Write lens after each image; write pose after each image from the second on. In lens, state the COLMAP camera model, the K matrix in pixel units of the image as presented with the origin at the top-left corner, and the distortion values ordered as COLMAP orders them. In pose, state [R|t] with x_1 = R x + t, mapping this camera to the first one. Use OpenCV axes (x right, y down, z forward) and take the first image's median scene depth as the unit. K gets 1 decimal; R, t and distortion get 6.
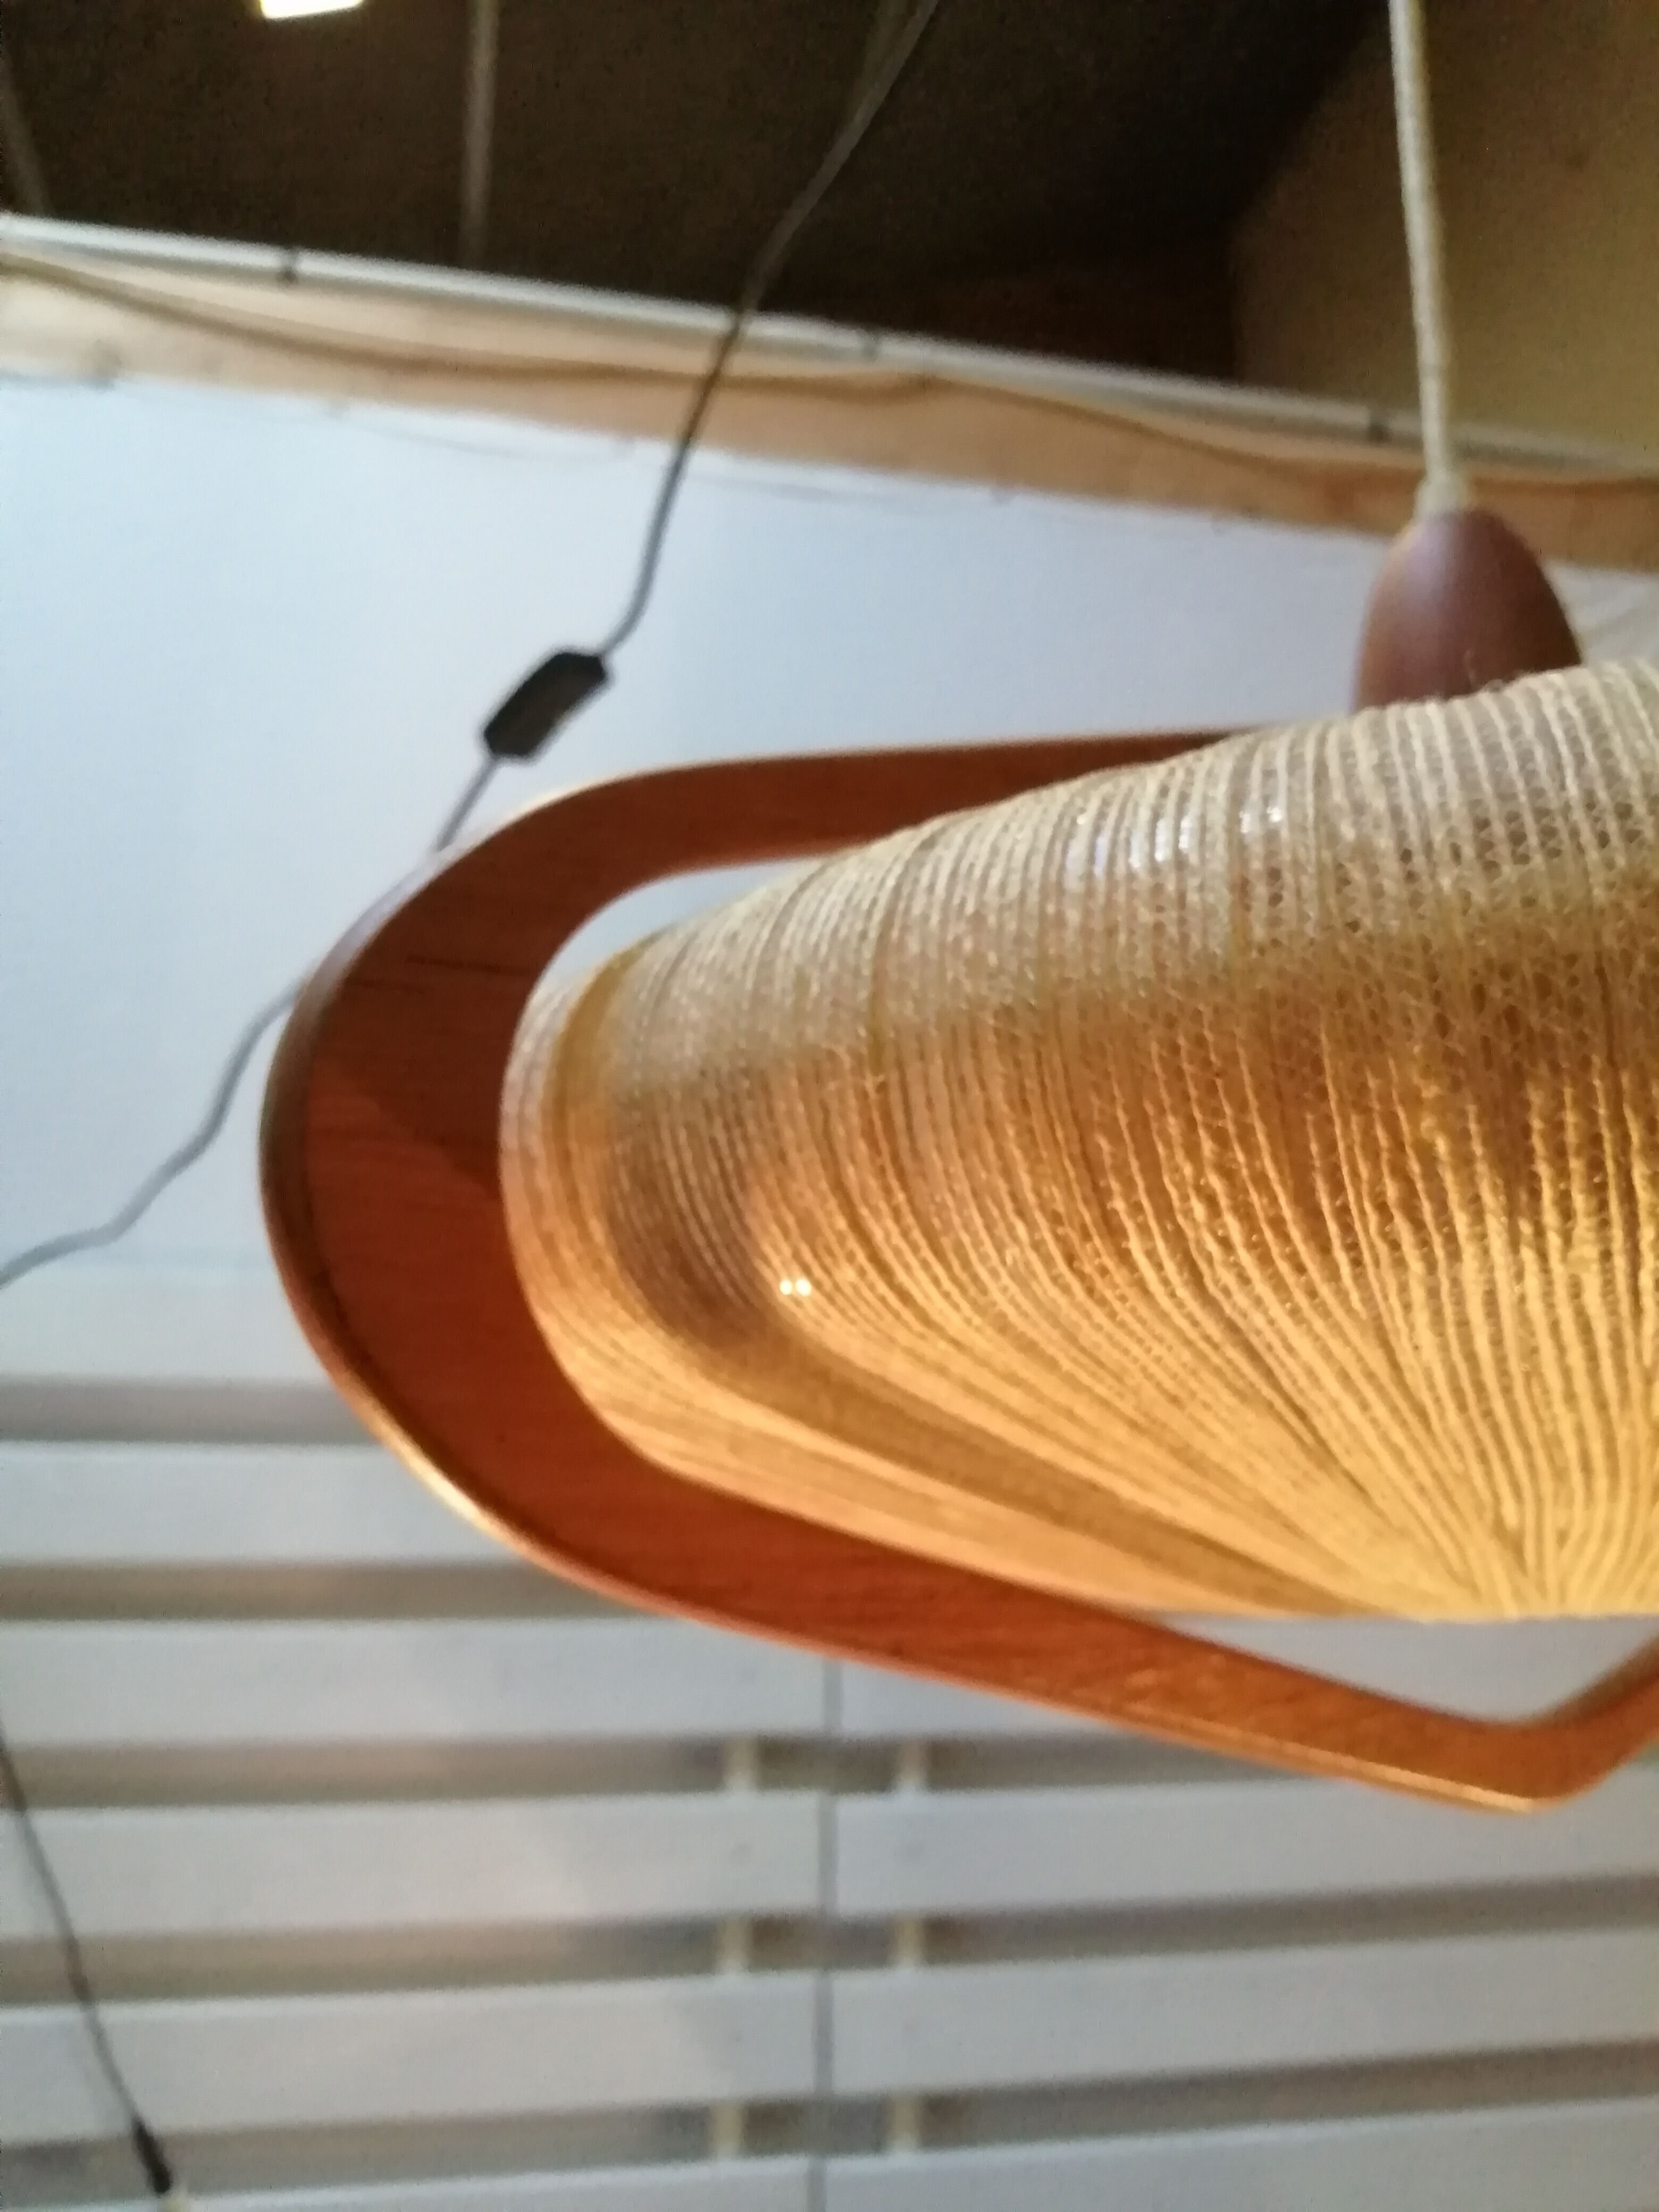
lens RADIAL K [[1840.1, 0, 823.7], [0, 1840.1, 1112.0], [0, 0, 1]] dist [-0.002108, -0.039011]
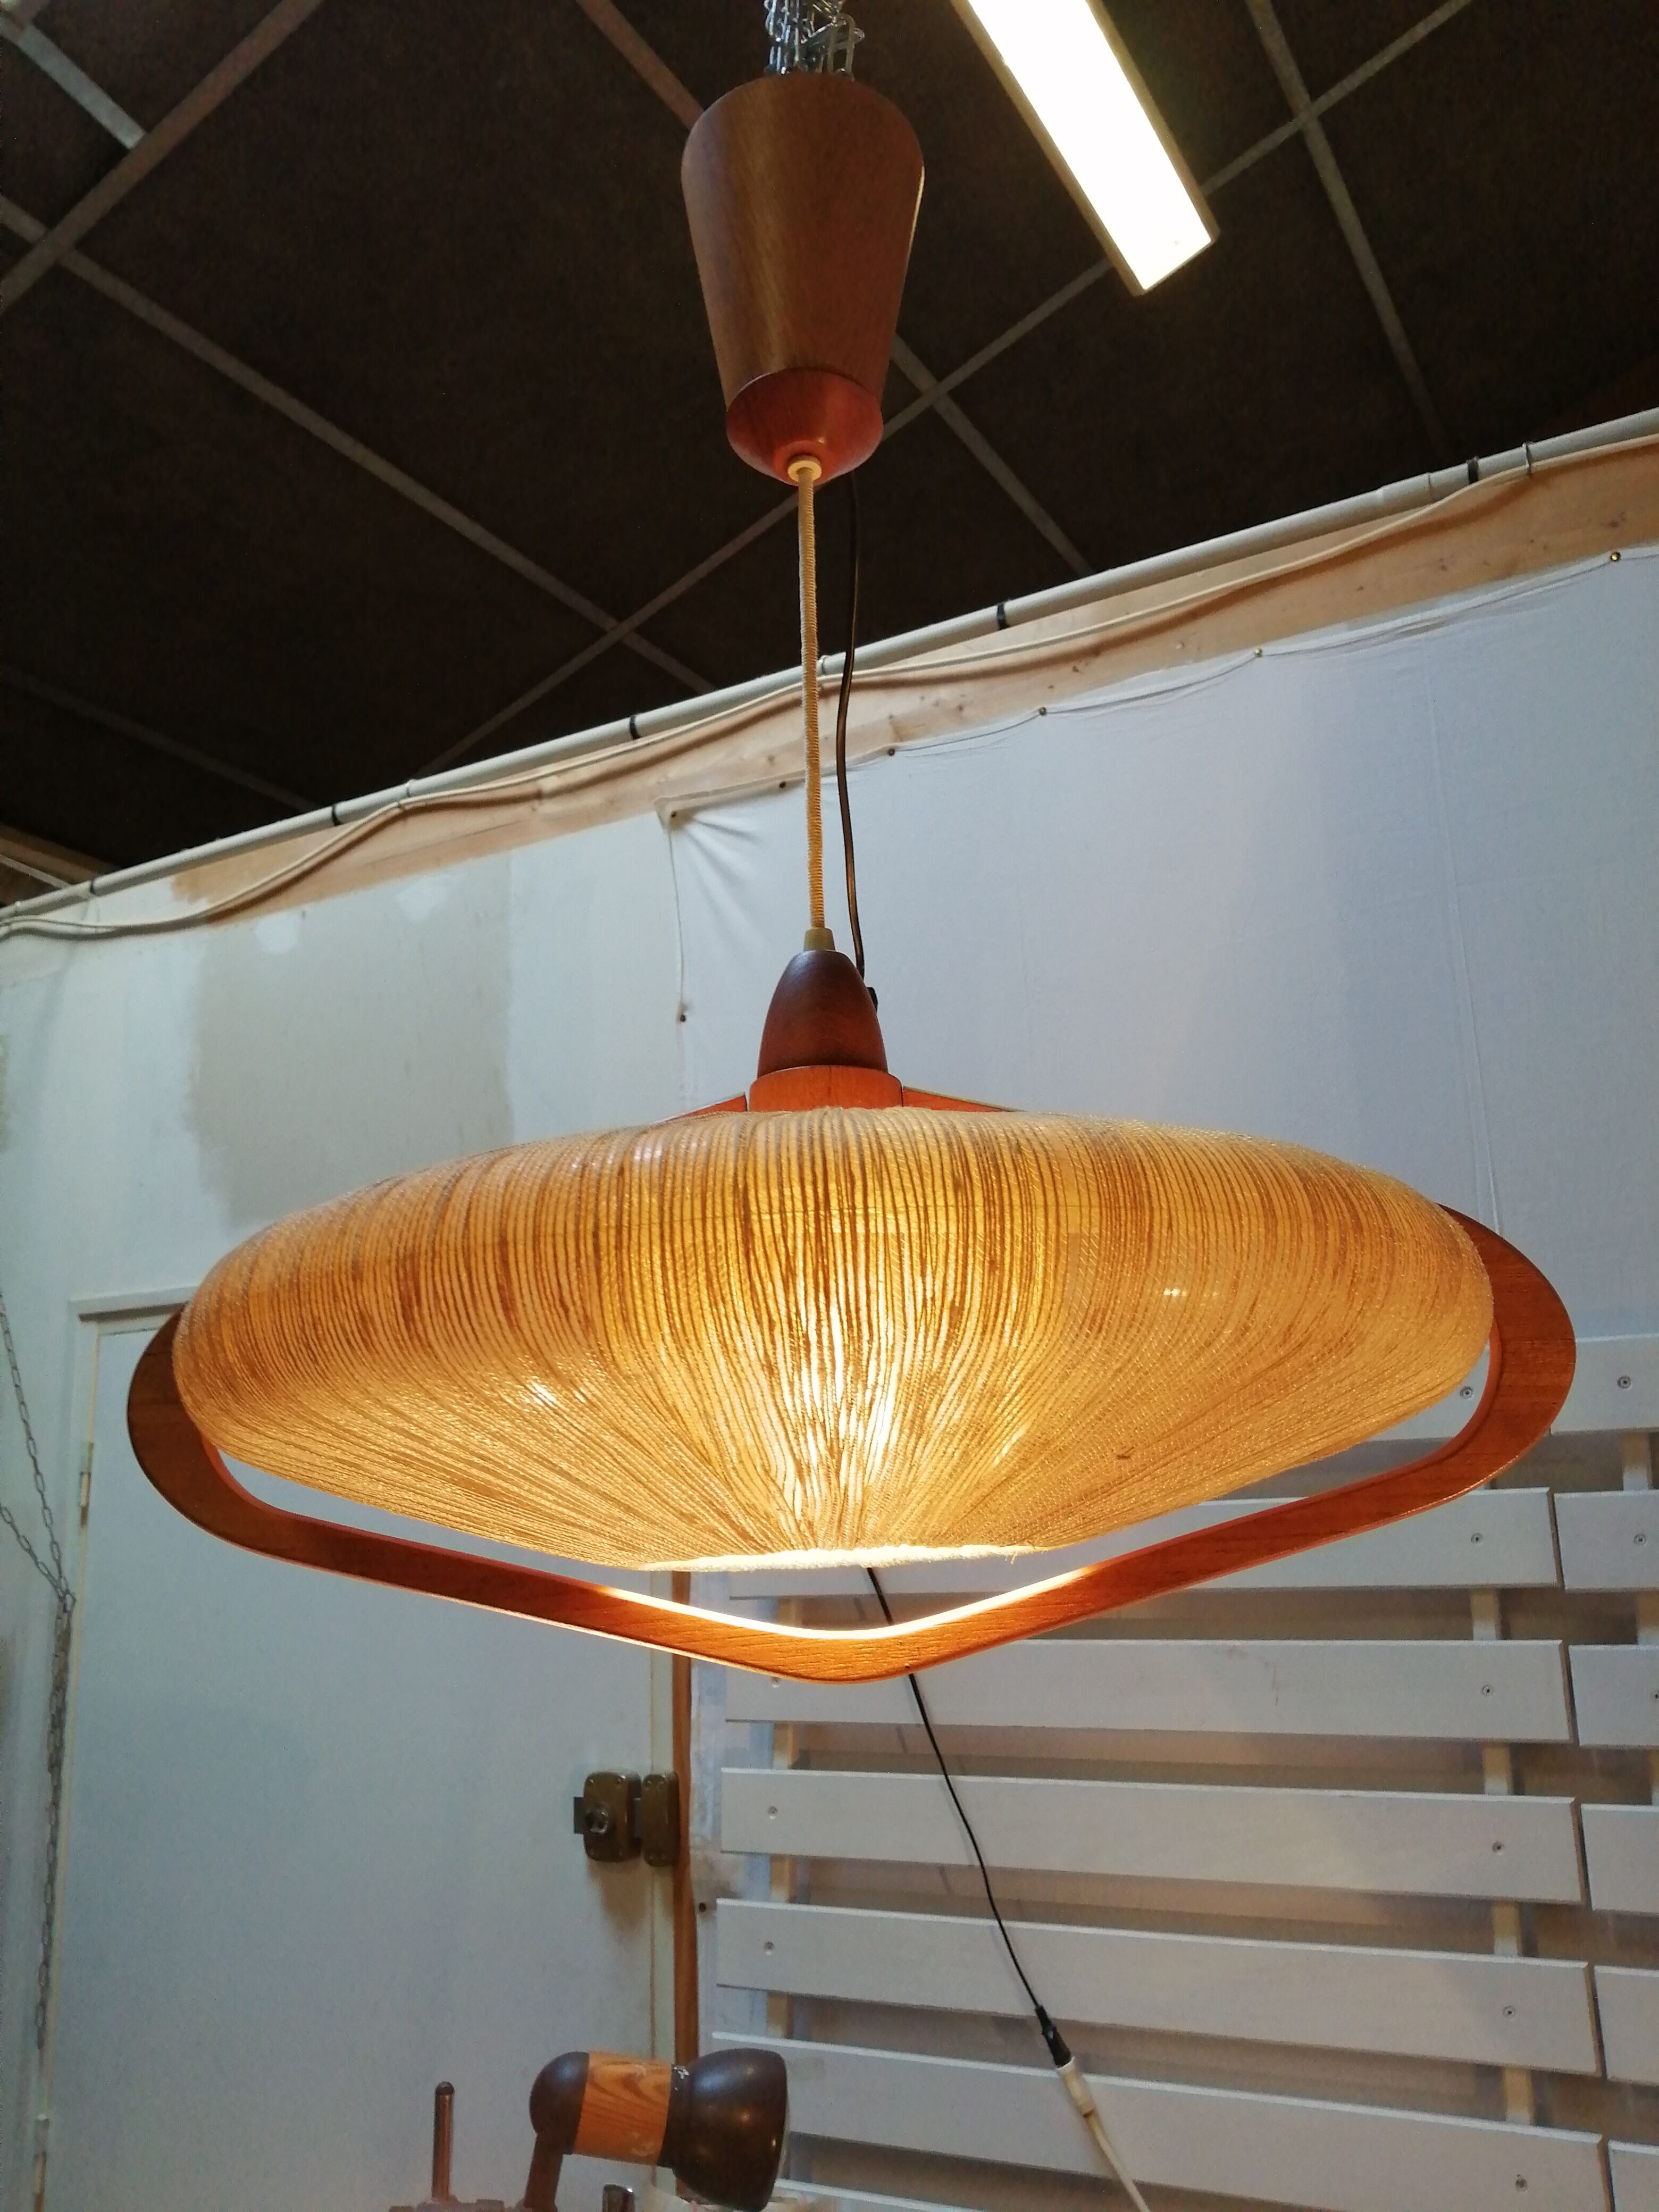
lens RADIAL K [[1768.6, 0, 827.1], [0, 1768.6, 1112.7], [0, 0, 1]] dist [0.038814, -0.095998]
pose [[0.739544, -0.191735, -0.645222, 0.442633], [0.164533, 0.980987, -0.102926, 0.006129], [0.652689, -0.030042, 0.757030, -0.079811]]
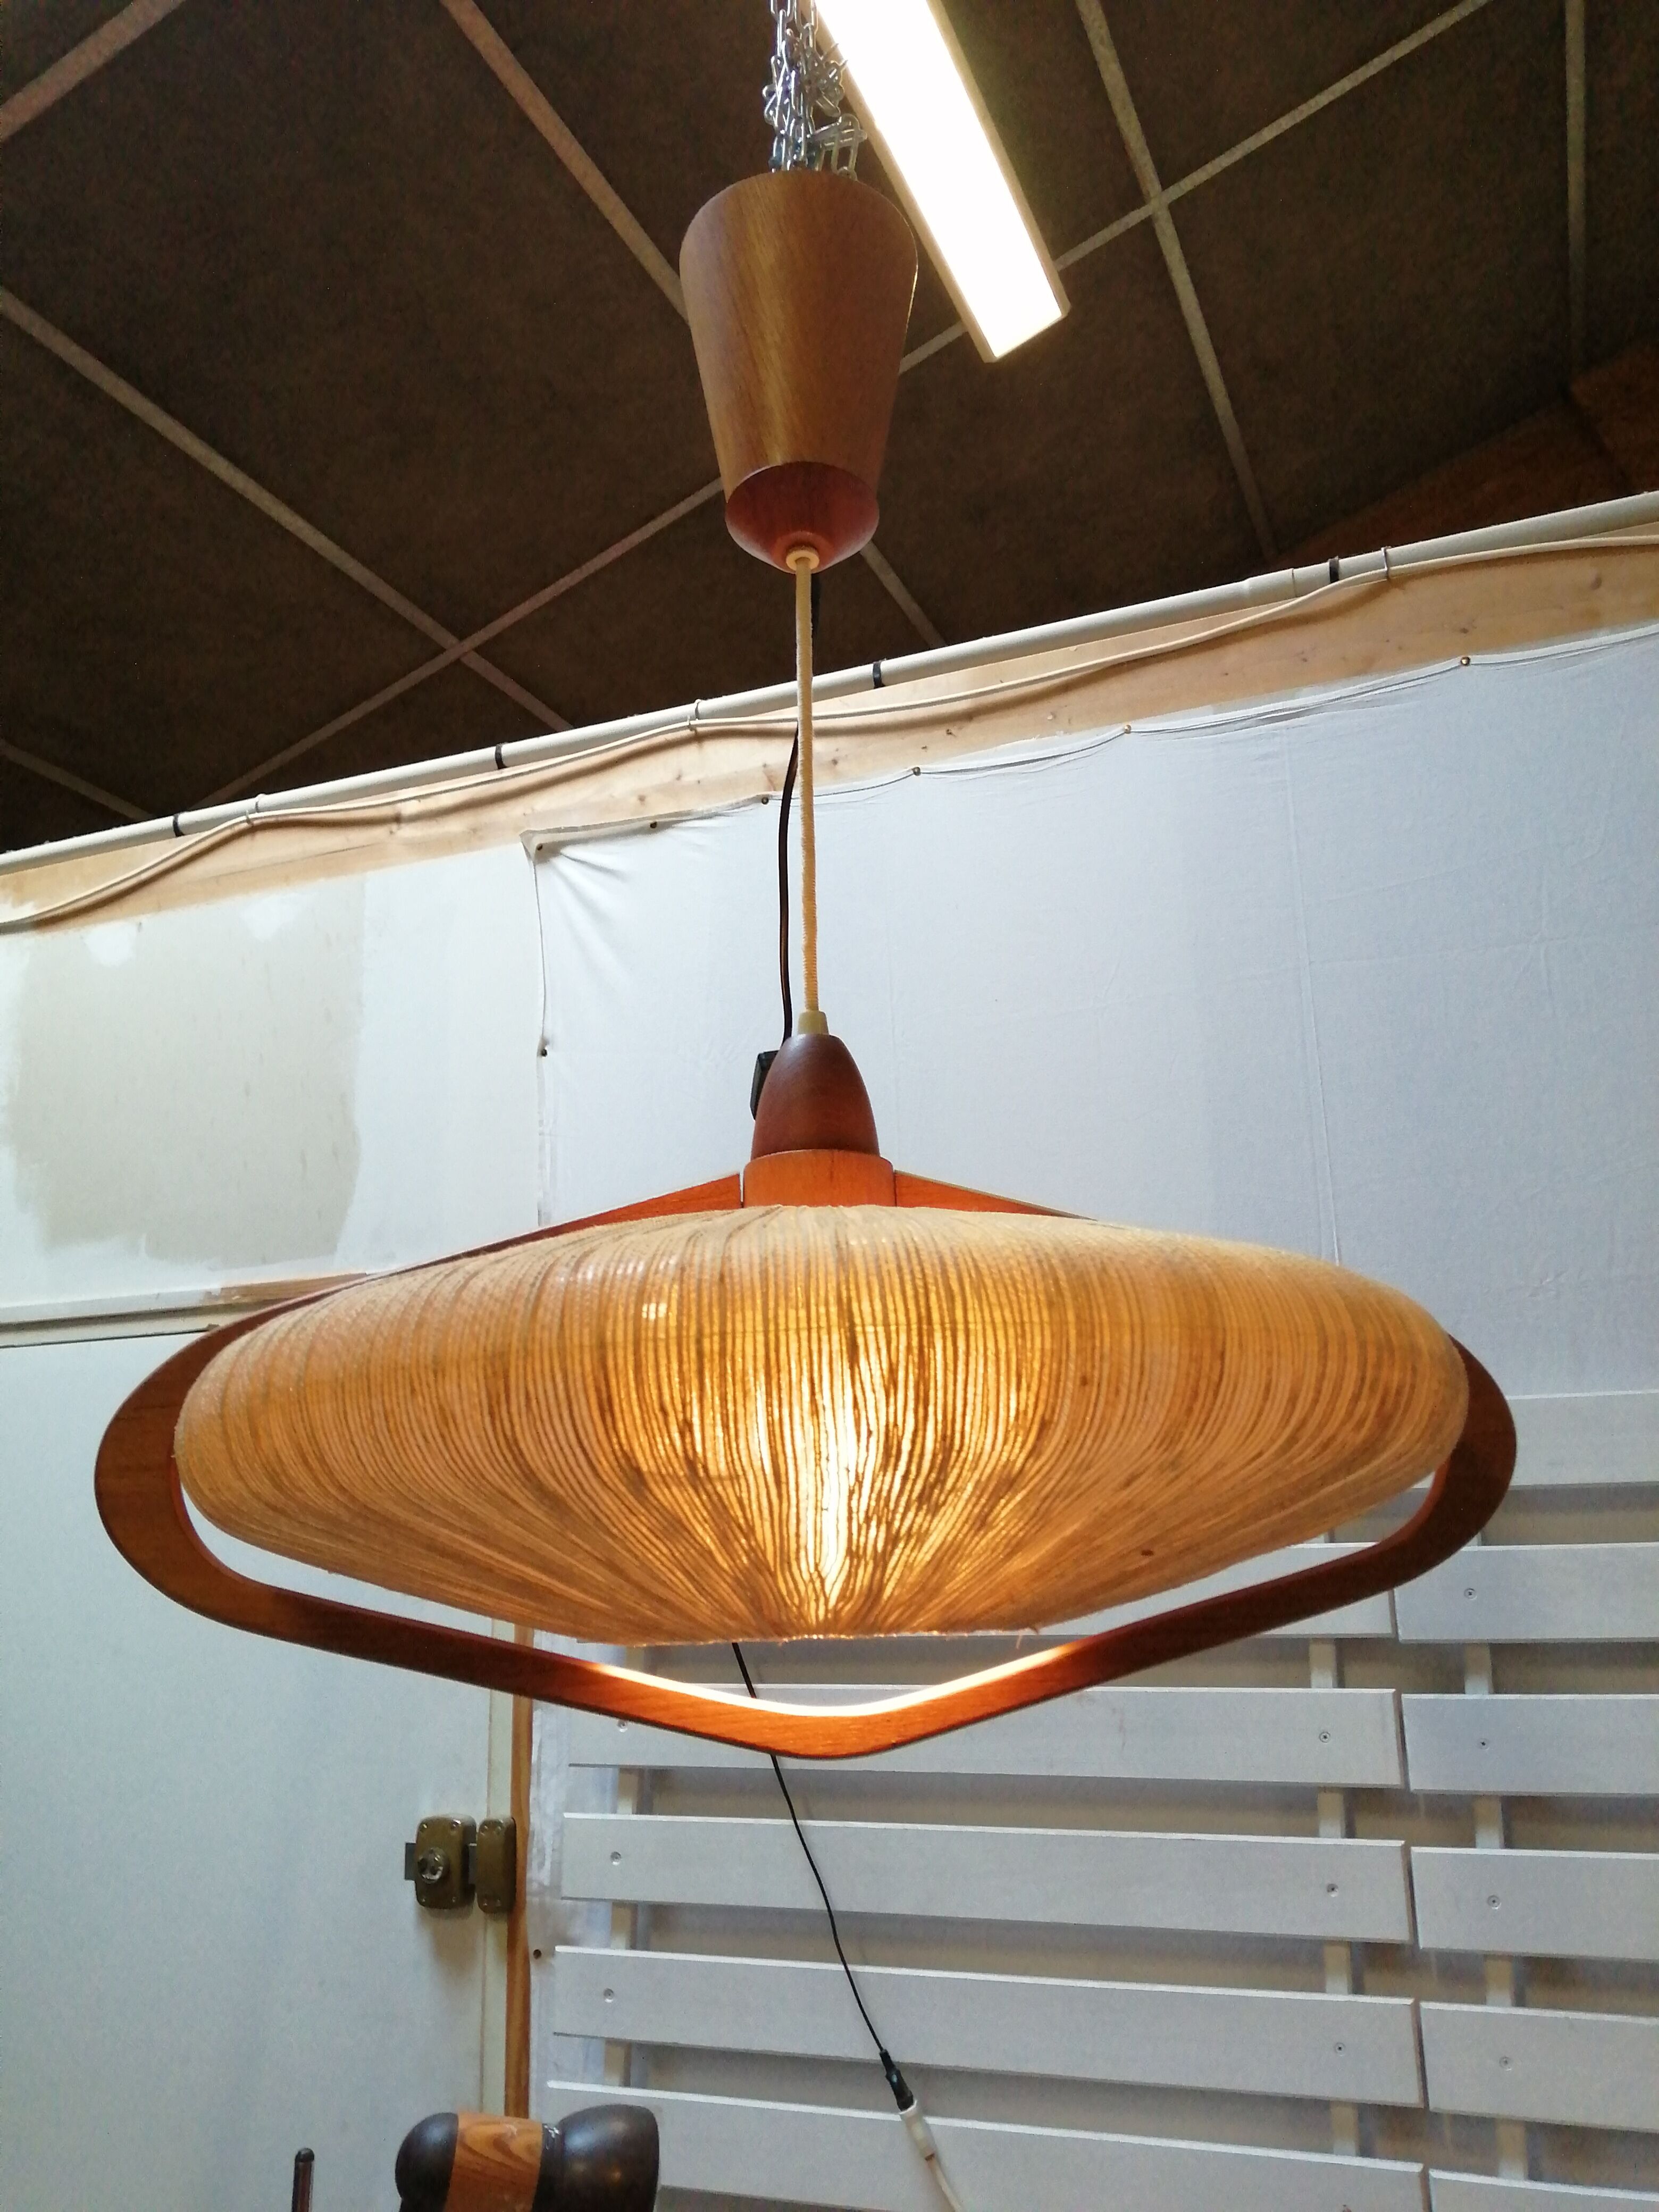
lens RADIAL K [[1761.6, 0, 827.1], [0, 1761.6, 1111.7], [0, 0, 1]] dist [0.043488, -0.109213]
pose [[0.818136, -0.170387, -0.549202, 0.401475], [0.139603, 0.985372, -0.097743, -0.020813], [0.557822, 0.003297, 0.829954, -0.124190]]
